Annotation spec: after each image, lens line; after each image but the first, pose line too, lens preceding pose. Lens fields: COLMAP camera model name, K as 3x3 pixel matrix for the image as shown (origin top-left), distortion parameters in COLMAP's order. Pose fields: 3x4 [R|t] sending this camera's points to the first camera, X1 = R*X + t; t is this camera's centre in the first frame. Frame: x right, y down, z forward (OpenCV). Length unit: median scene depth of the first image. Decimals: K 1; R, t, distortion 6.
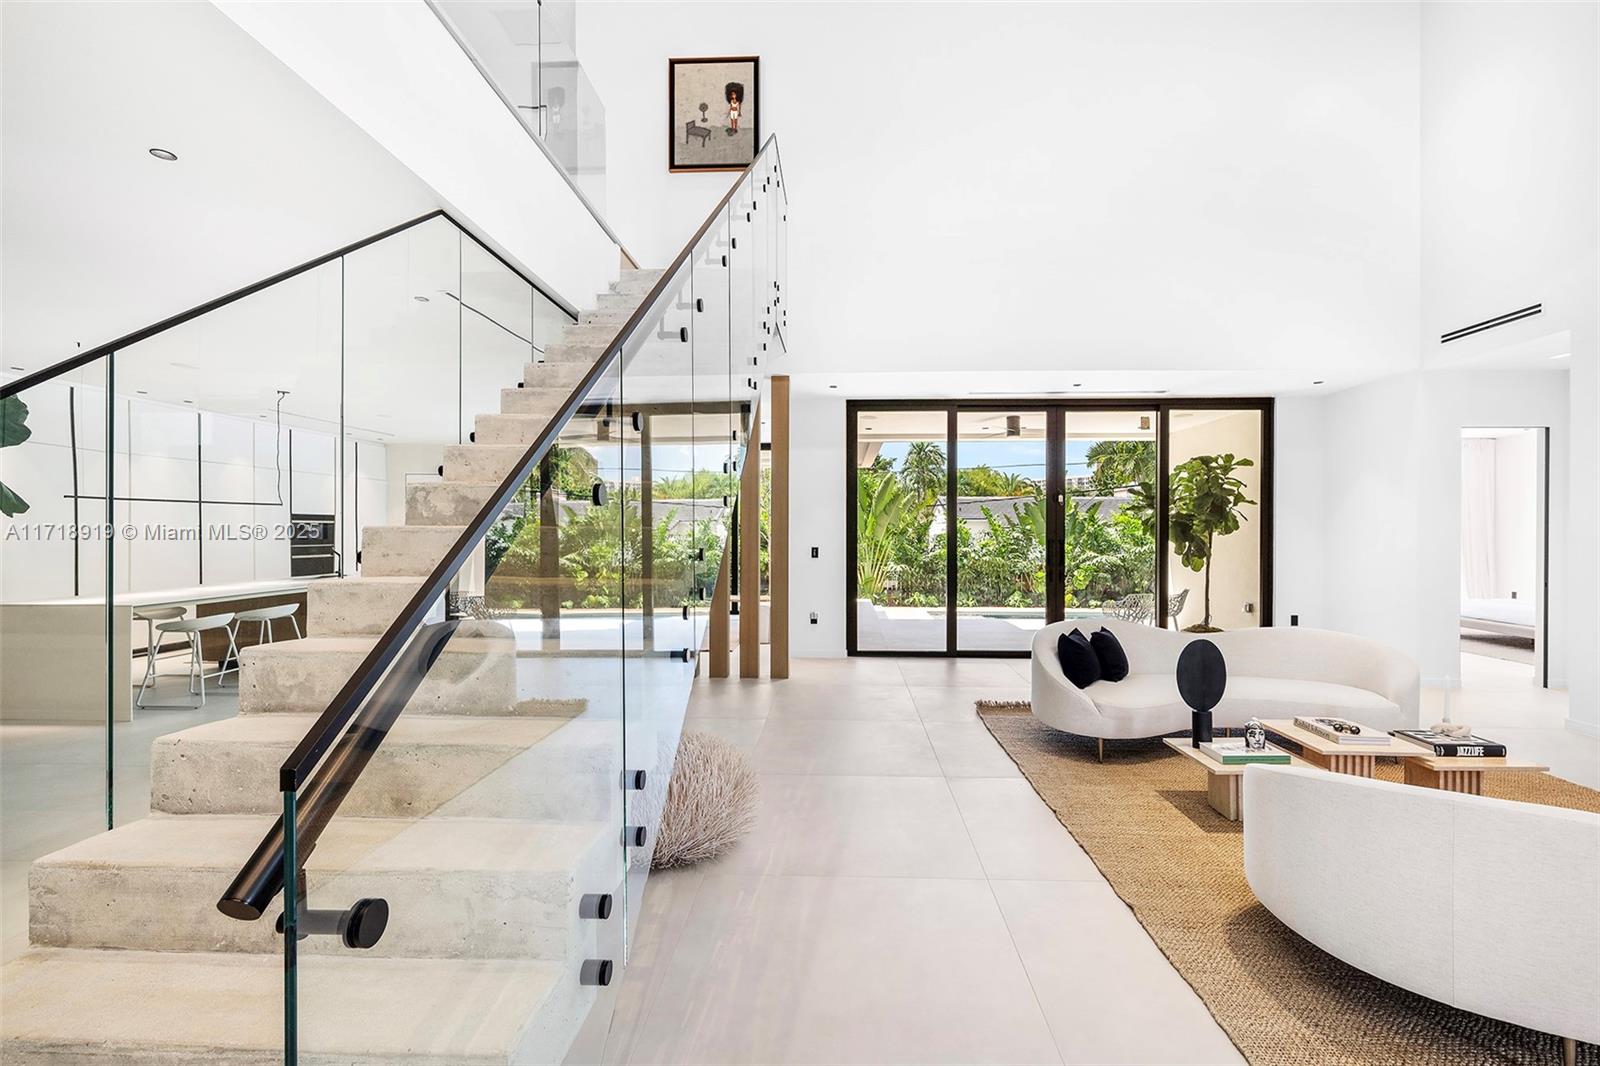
lens RADIAL K [[689.3, 0, 813.6], [0, 689.3, 533.2], [0, 0, 1]] dist [-0.001455, 0.000176]
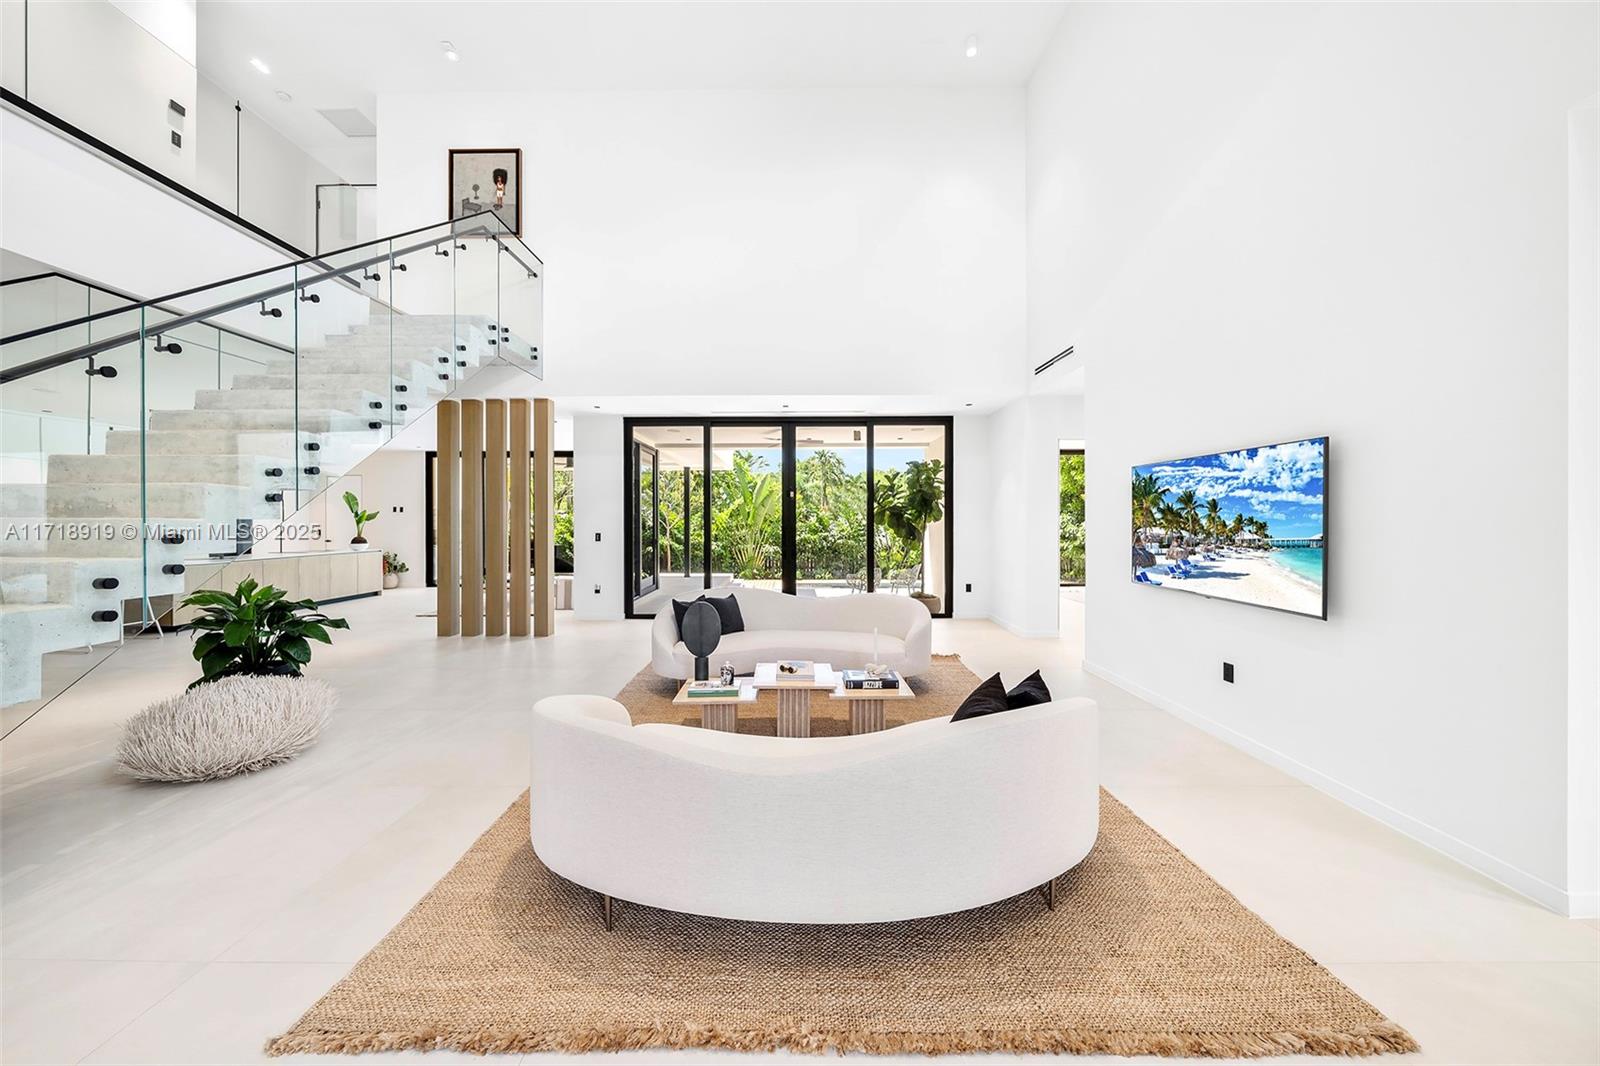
lens RADIAL K [[549.2, 0, 790.8], [0, 549.2, 520.5], [0, 0, 1]] dist [-0.005015, -0.000121]
pose [[0.999563, -0.003320, 0.029360, 0.329994], [0.003392, 0.999991, -0.002392, 0.001050], [-0.029351, 0.002491, 0.999566, -0.022368]]
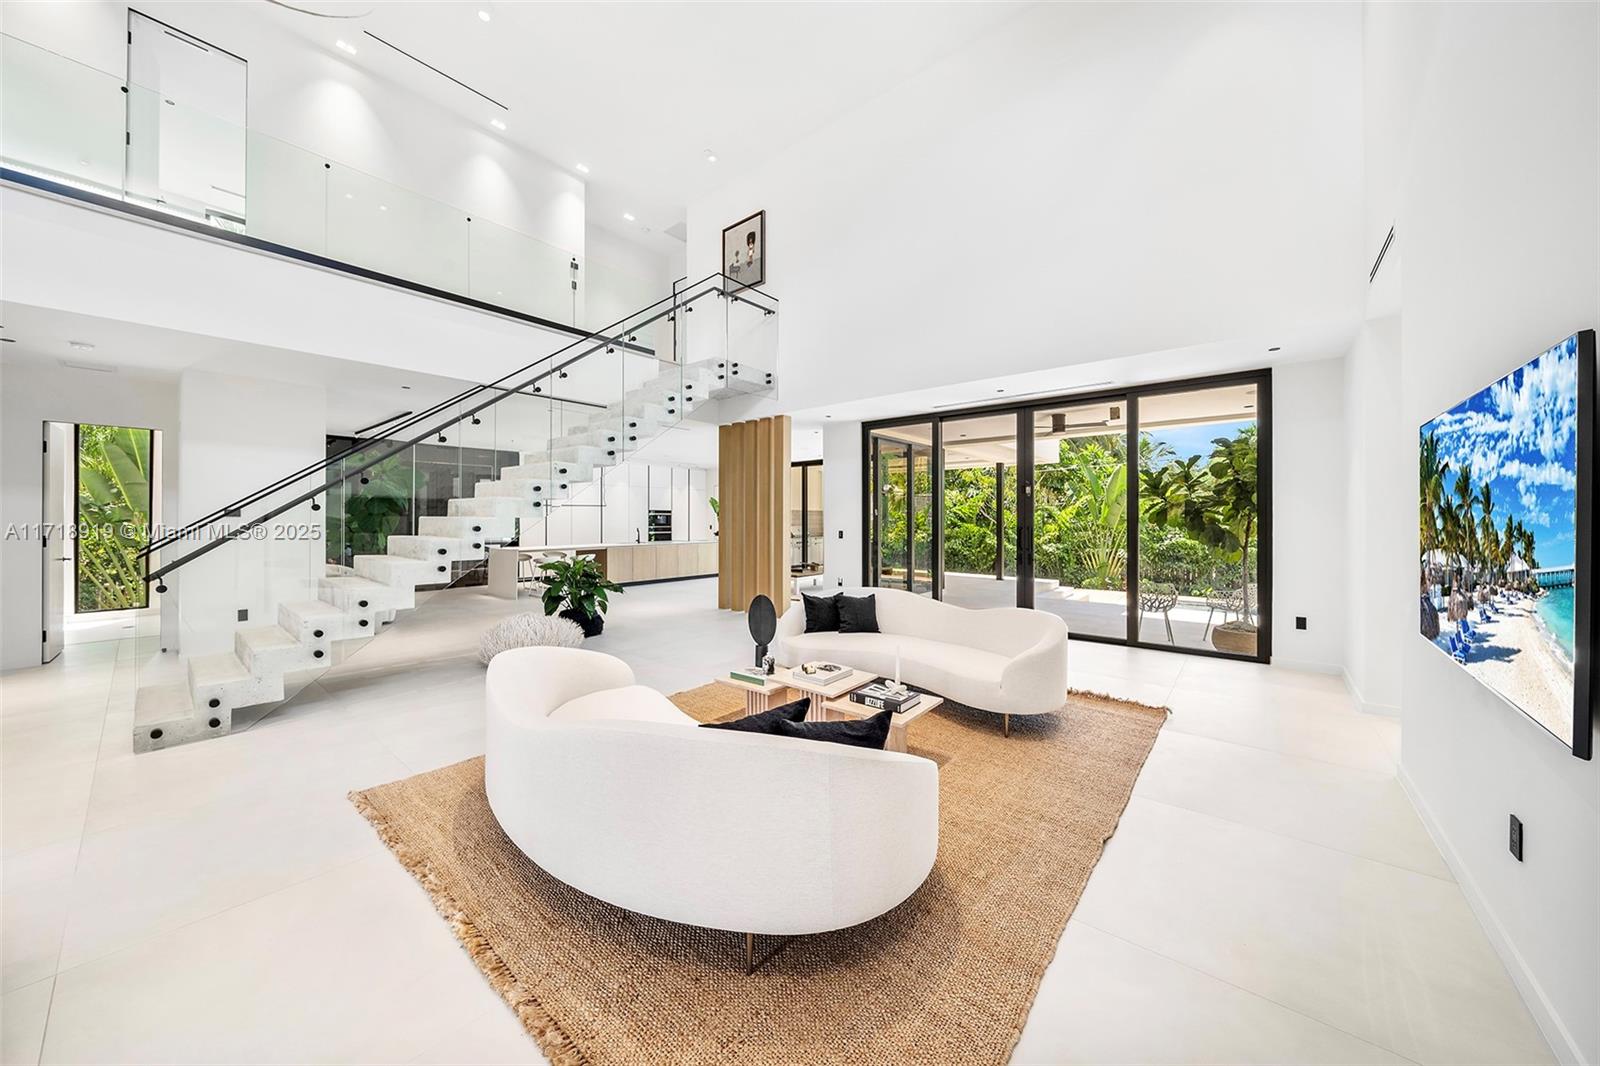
lens RADIAL K [[549.2, 0, 791.6], [0, 549.2, 519.2], [0, 0, 1]] dist [-0.005015, -0.000121]
pose [[0.786137, 0.000564, -0.618051, 0.613154], [-0.002999, 0.999991, -0.002903, 0.000718], [0.618044, 0.004136, 0.786132, 0.068878]]
